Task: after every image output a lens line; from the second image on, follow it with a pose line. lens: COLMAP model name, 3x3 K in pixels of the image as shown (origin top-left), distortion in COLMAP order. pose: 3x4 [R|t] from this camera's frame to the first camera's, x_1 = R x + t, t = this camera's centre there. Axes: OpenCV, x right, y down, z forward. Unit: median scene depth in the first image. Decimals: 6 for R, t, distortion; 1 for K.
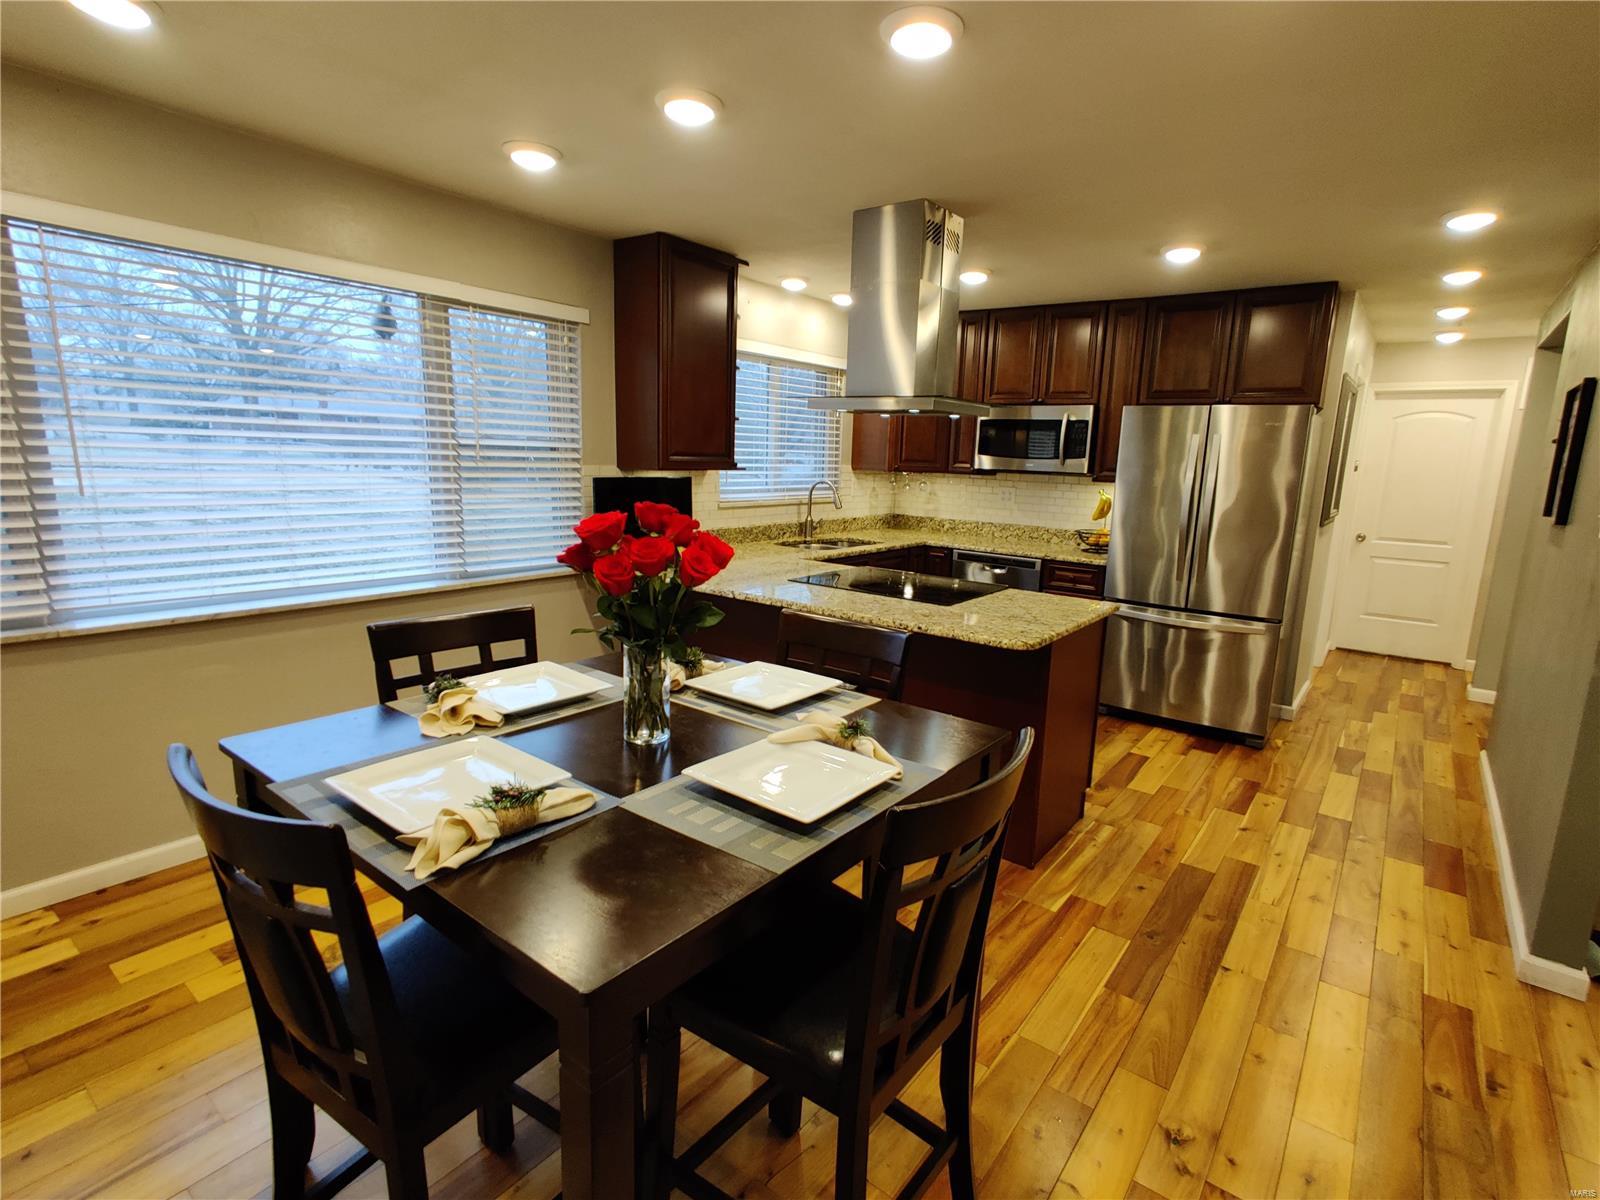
lens RADIAL K [[791.4, 0, 809.6], [0, 791.4, 602.1], [0, 0, 1]] dist [0.013603, -0.002460]
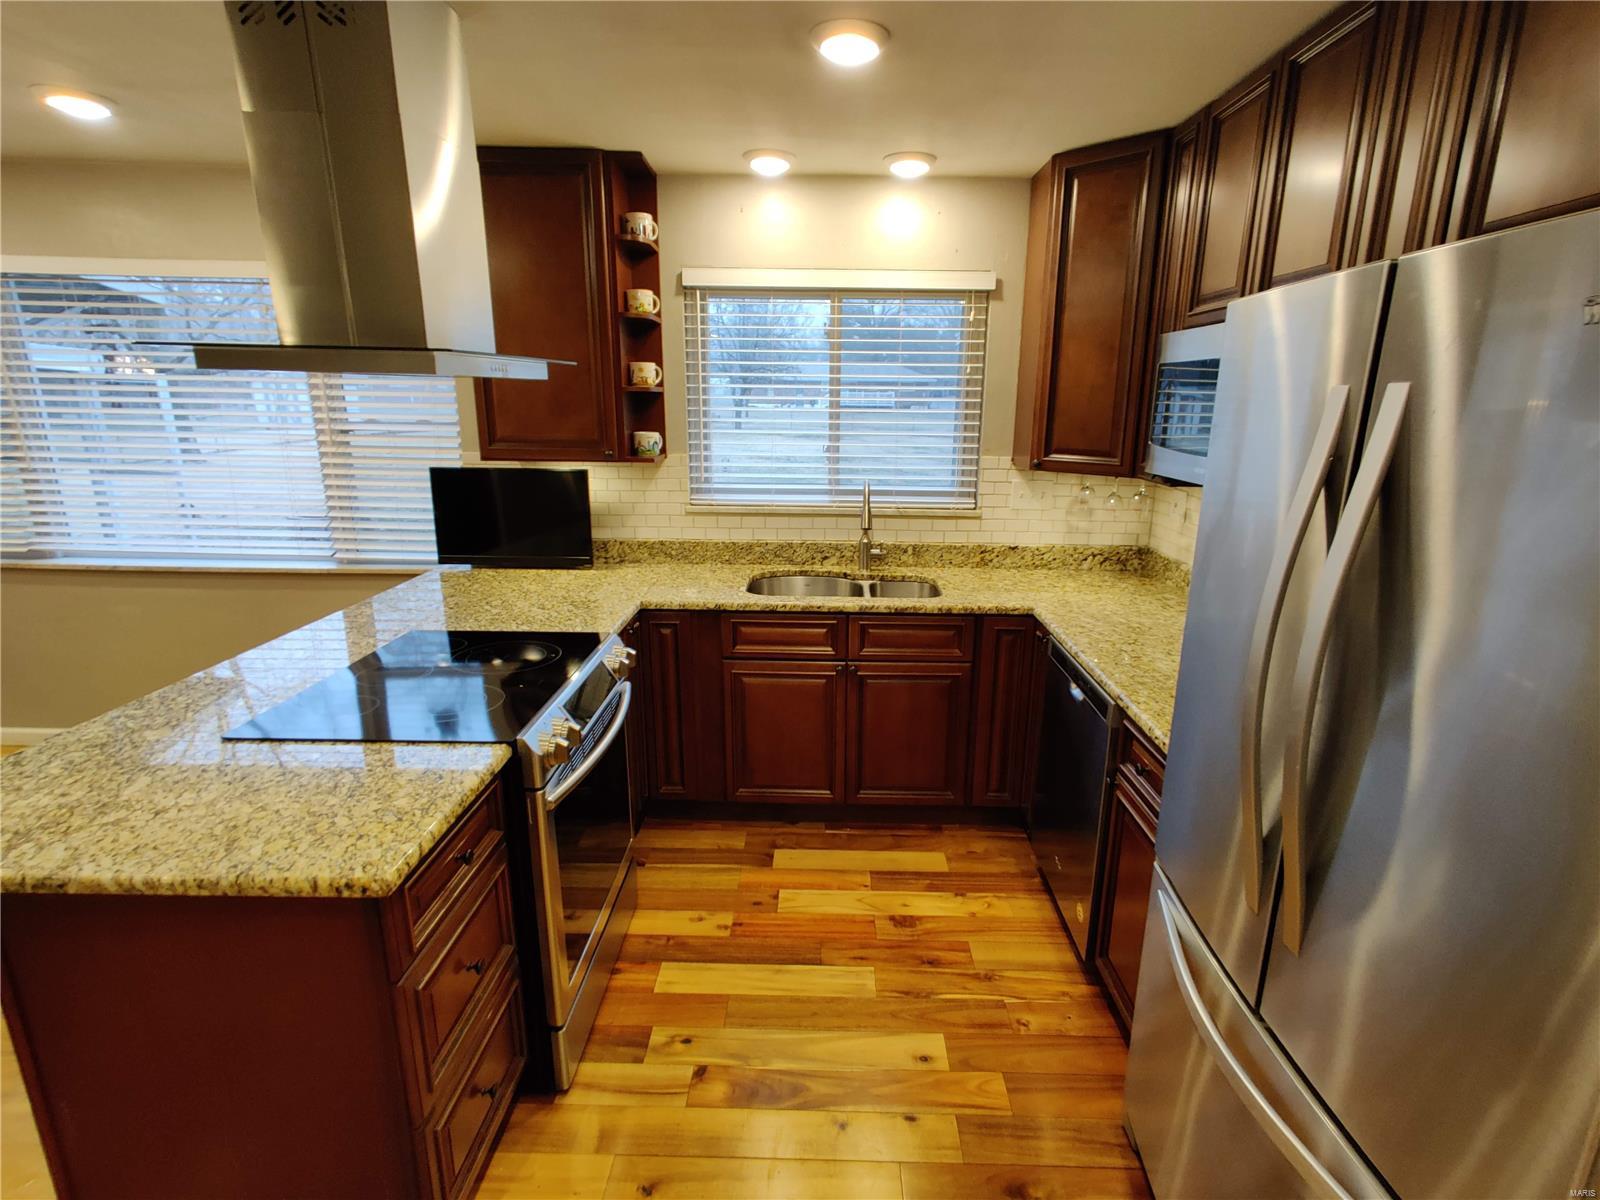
lens RADIAL K [[791.4, 0, 807.0], [0, 791.4, 605.8], [0, 0, 1]] dist [0.013603, -0.002460]
pose [[0.593656, 0.178326, -0.784711, 0.504840], [-0.144312, 0.982921, 0.114193, -0.125242], [0.791673, 0.045451, 0.609252, 0.606099]]
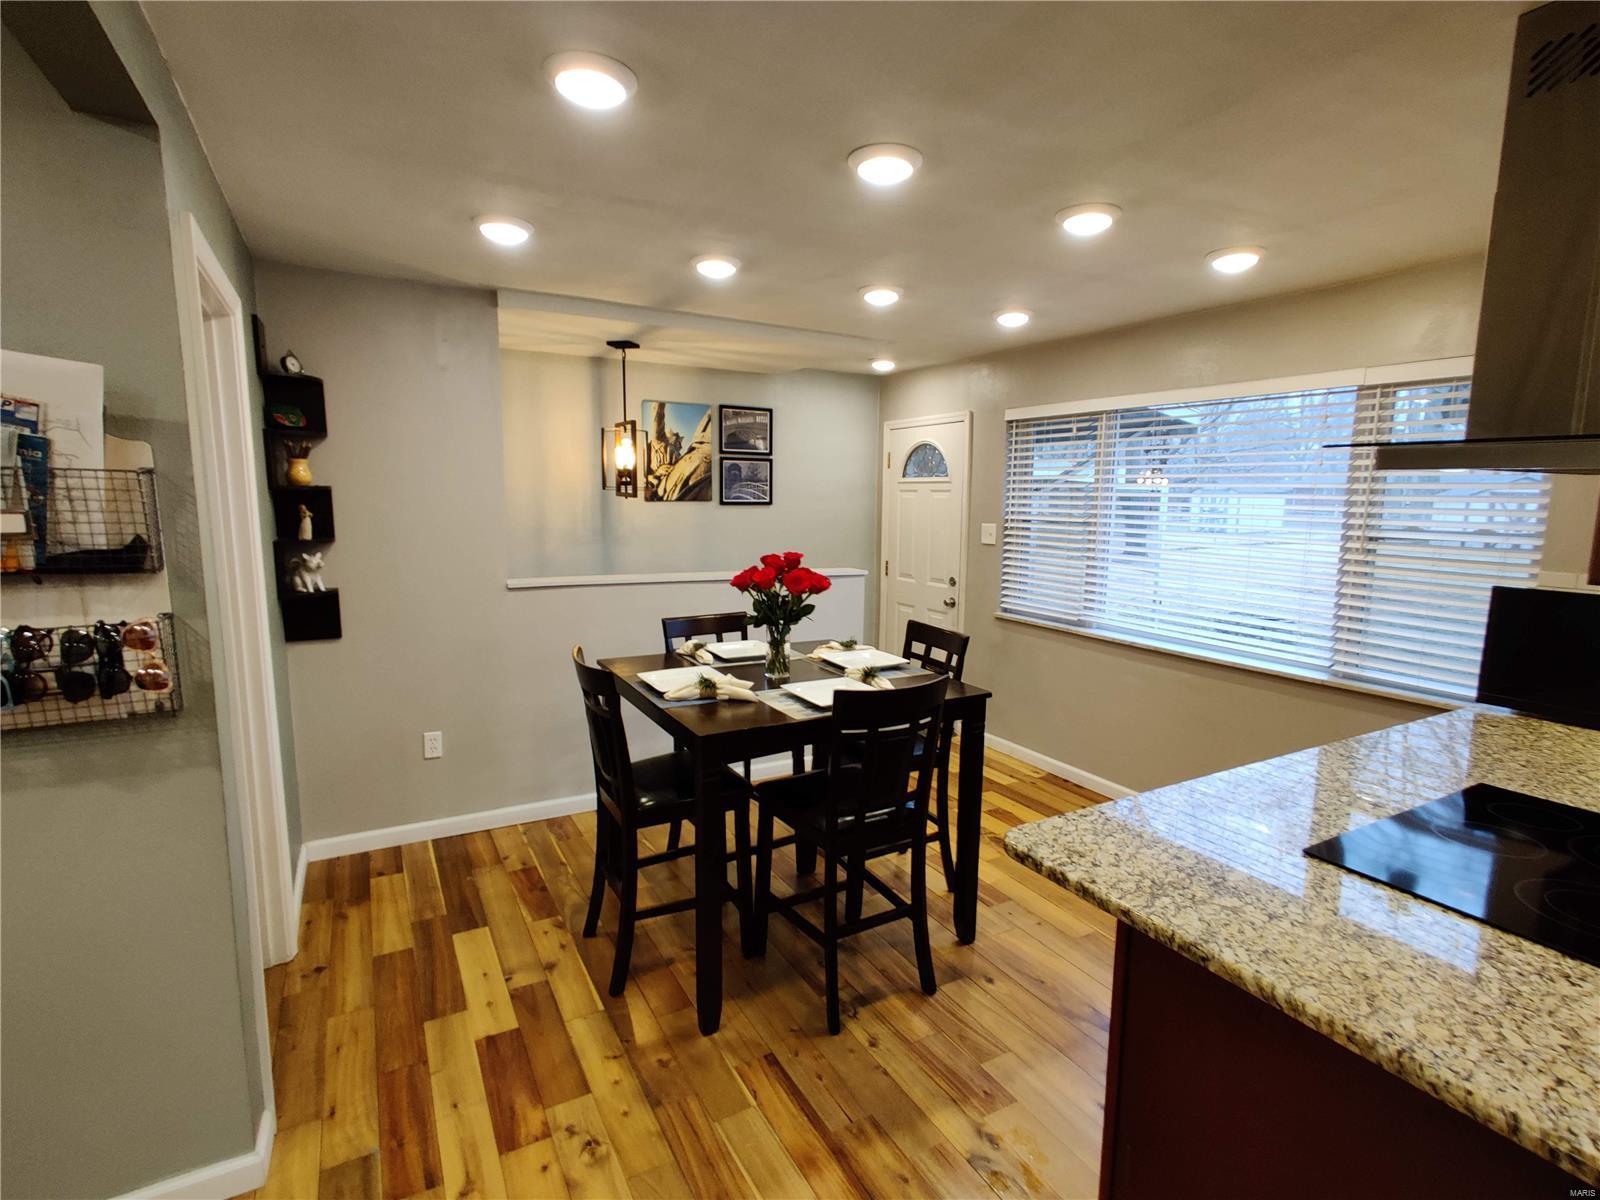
lens RADIAL K [[791.4, 0, 819.4], [0, 791.4, 597.8], [0, 0, 1]] dist [0.013603, -0.002460]
pose [[-0.372995, 0.083662, -0.924054, 0.462533], [-0.205209, 0.963824, 0.170095, -0.108722], [0.904856, 0.253069, -0.342333, 0.527176]]
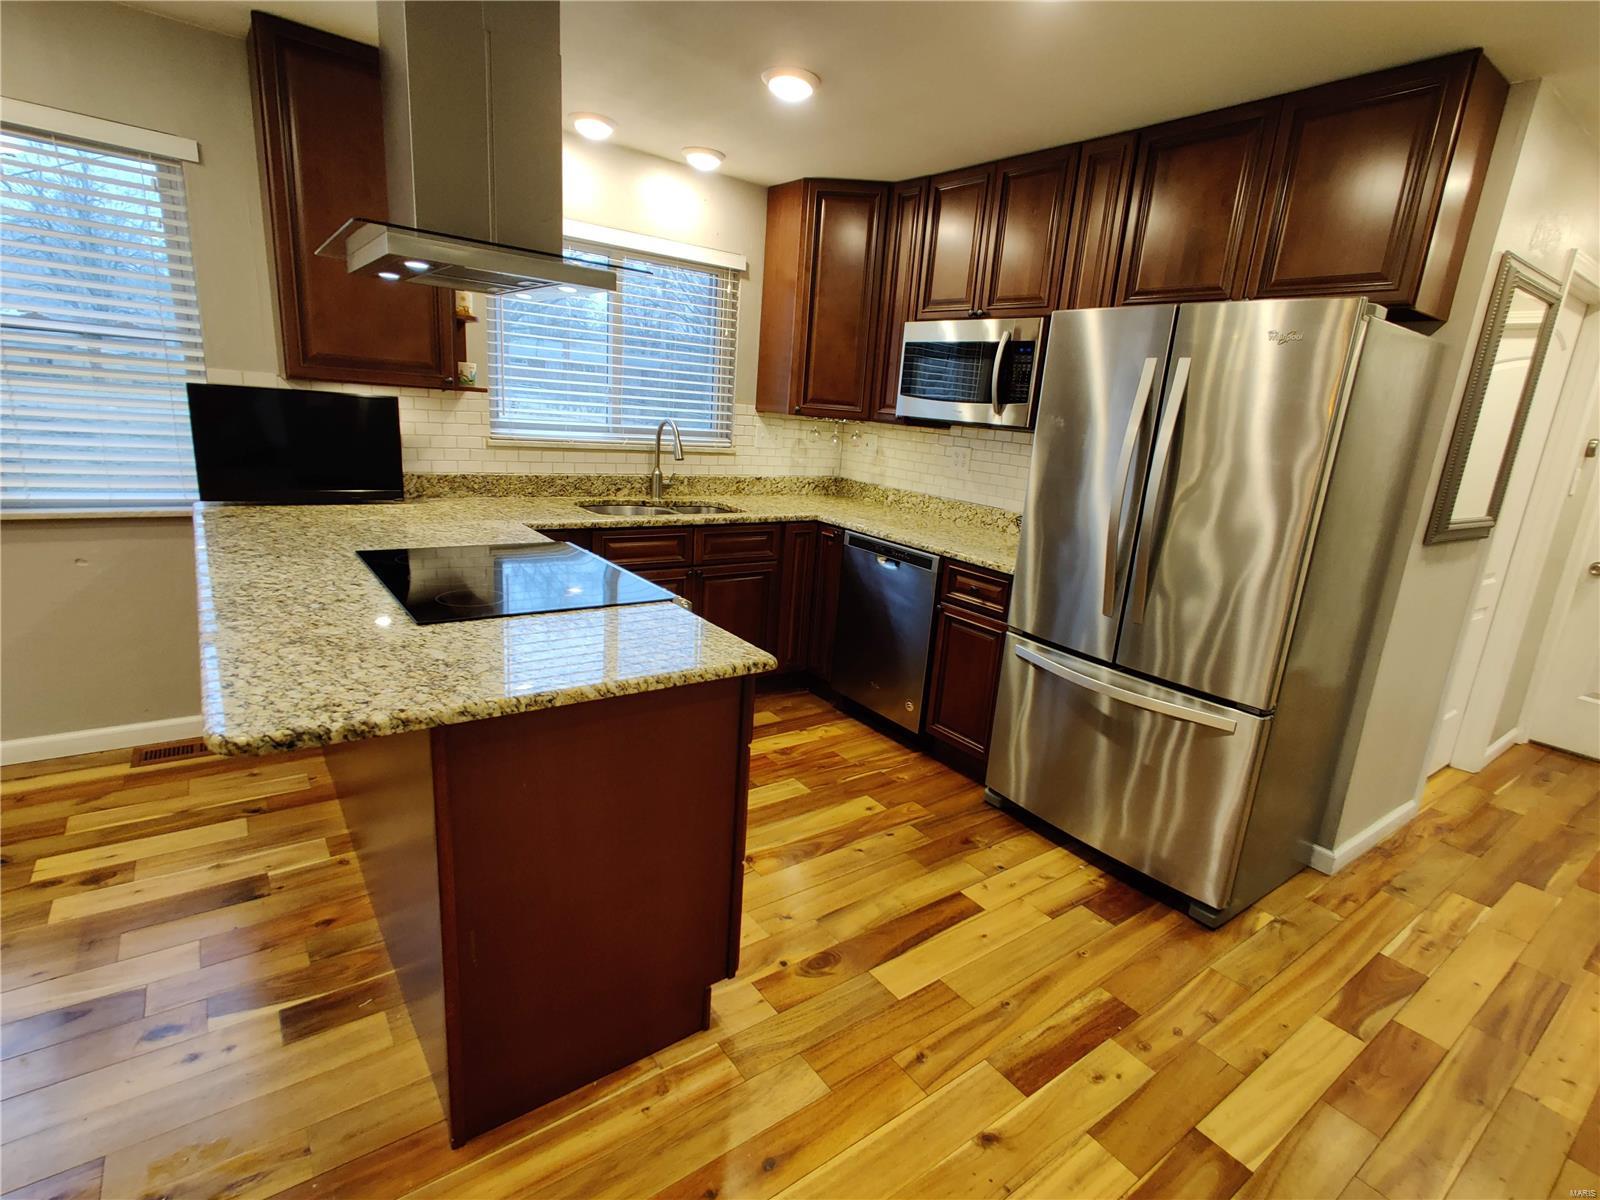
lens RADIAL K [[791.4, 0, 808.2], [0, 791.4, 600.6], [0, 0, 1]] dist [0.013603, -0.002460]
pose [[0.961033, 0.107320, -0.254749, 0.352989], [-0.096560, 0.993839, 0.054410, -0.041803], [0.259019, -0.027691, 0.965475, 0.335132]]
